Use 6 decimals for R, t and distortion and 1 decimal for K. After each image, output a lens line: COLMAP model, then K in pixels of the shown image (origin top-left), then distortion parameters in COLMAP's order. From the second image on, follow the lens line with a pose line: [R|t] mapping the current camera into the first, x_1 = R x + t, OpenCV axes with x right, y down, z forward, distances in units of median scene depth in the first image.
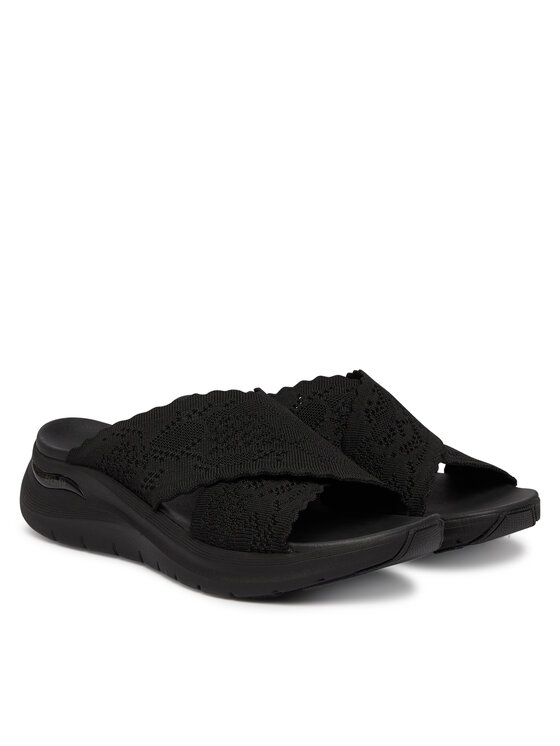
lens RADIAL K [[1893.8, 0, 280.1], [0, 1893.8, 373.6], [0, 0, 1]] dist [-0.096403, 0.000000]
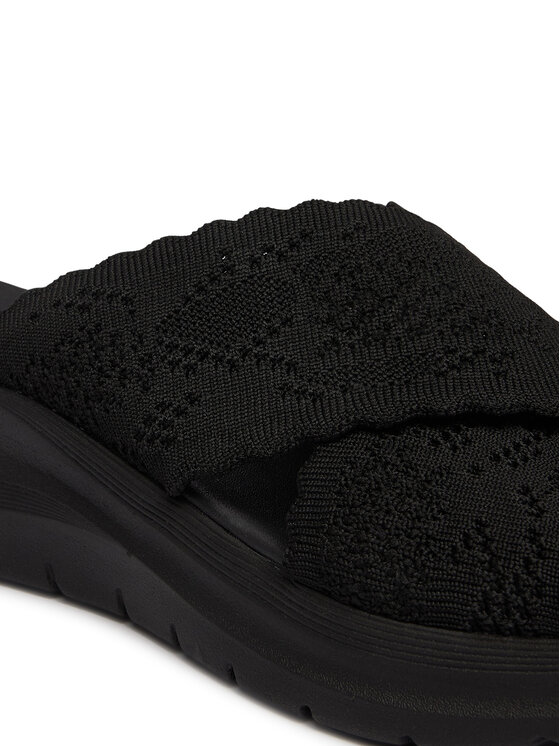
lens RADIAL K [[1799.1, 0, 279.4], [0, 1799.1, 371.6], [0, 0, 1]] dist [-0.058173, 0.000000]
pose [[0.994339, 0.012161, 0.105558, -0.083699], [-0.018084, 0.998304, 0.055335, 0.024965], [-0.104706, -0.056931, 0.992872, 0.627967]]
